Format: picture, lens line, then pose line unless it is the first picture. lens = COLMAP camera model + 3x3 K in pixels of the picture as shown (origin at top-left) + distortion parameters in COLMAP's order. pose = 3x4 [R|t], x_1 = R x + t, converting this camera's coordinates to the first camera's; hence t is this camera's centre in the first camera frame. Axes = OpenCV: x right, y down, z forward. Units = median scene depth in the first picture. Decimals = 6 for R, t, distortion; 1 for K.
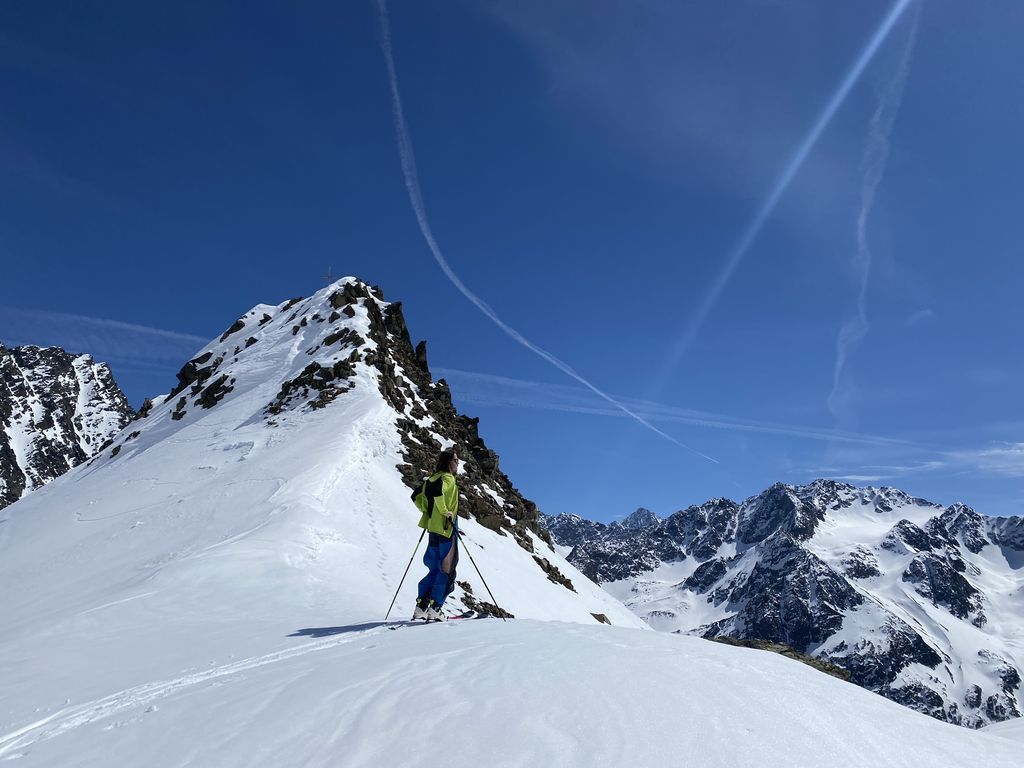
lens RADIAL K [[765.1, 0, 508.3], [0, 765.1, 382.2], [0, 0, 1]] dist [0.066522, -0.081579]
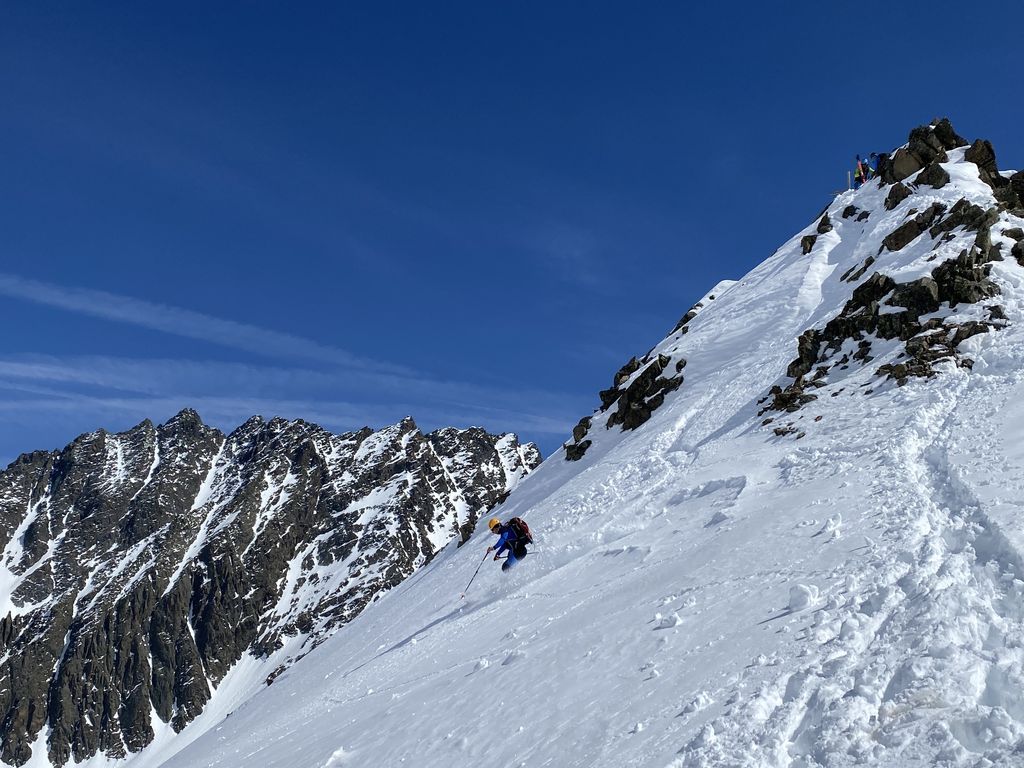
lens RADIAL K [[1130.1, 0, 504.5], [0, 1130.1, 374.9], [0, 0, 1]] dist [0.033428, 0.000000]
pose [[0.871270, -0.102609, -0.479958, -0.033164], [0.069803, 0.993867, -0.085761, 0.013021], [0.485814, 0.041218, 0.873090, 0.094643]]
